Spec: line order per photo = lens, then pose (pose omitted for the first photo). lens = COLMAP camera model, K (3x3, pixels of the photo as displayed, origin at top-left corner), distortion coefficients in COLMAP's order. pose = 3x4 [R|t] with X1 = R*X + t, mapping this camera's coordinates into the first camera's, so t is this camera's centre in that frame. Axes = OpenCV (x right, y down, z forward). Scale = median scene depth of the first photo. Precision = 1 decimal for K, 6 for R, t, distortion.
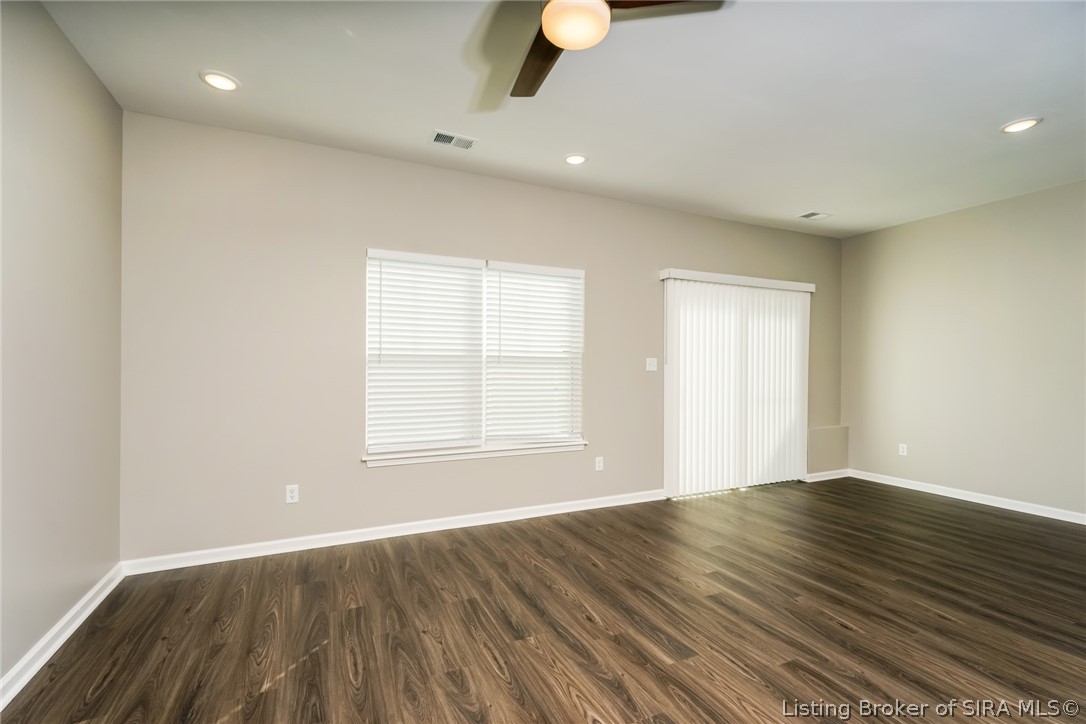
lens RADIAL K [[485.7, 0, 542.1], [0, 485.7, 365.5], [0, 0, 1]] dist [0.002657, 0.000620]
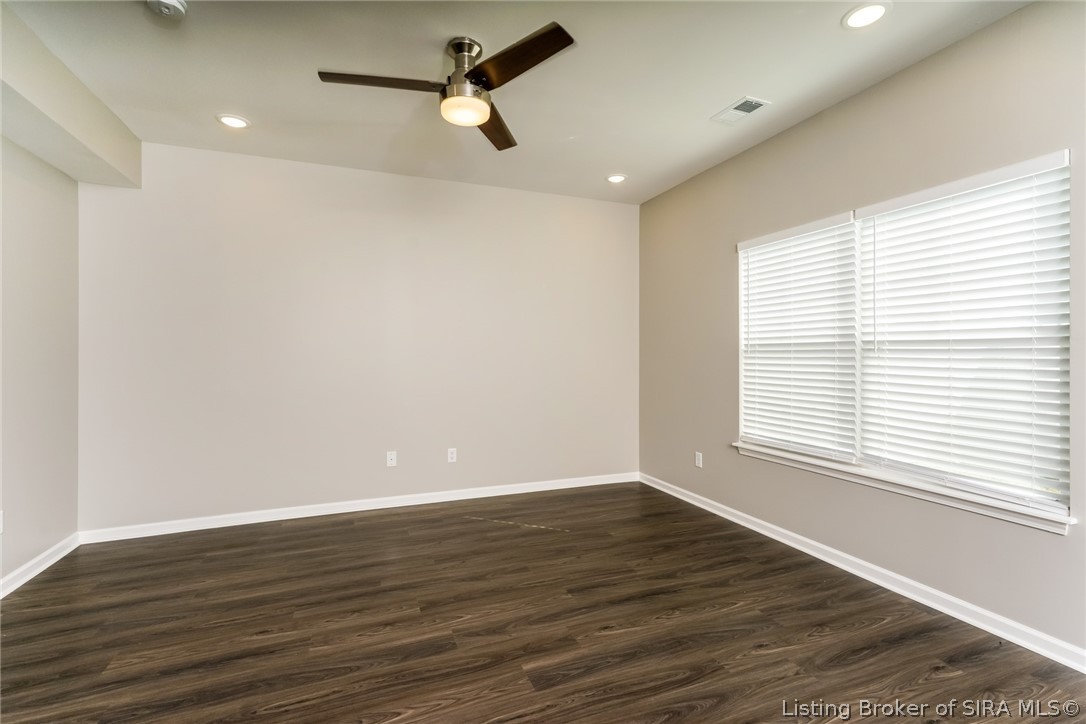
lens RADIAL K [[485.7, 0, 542.1], [0, 485.7, 365.5], [0, 0, 1]] dist [0.002657, 0.000620]
pose [[-0.062474, 0.014994, -0.997934, 0.879717], [0.004378, 0.999882, 0.014749, 0.002317], [0.998037, -0.003448, -0.062533, 0.798612]]
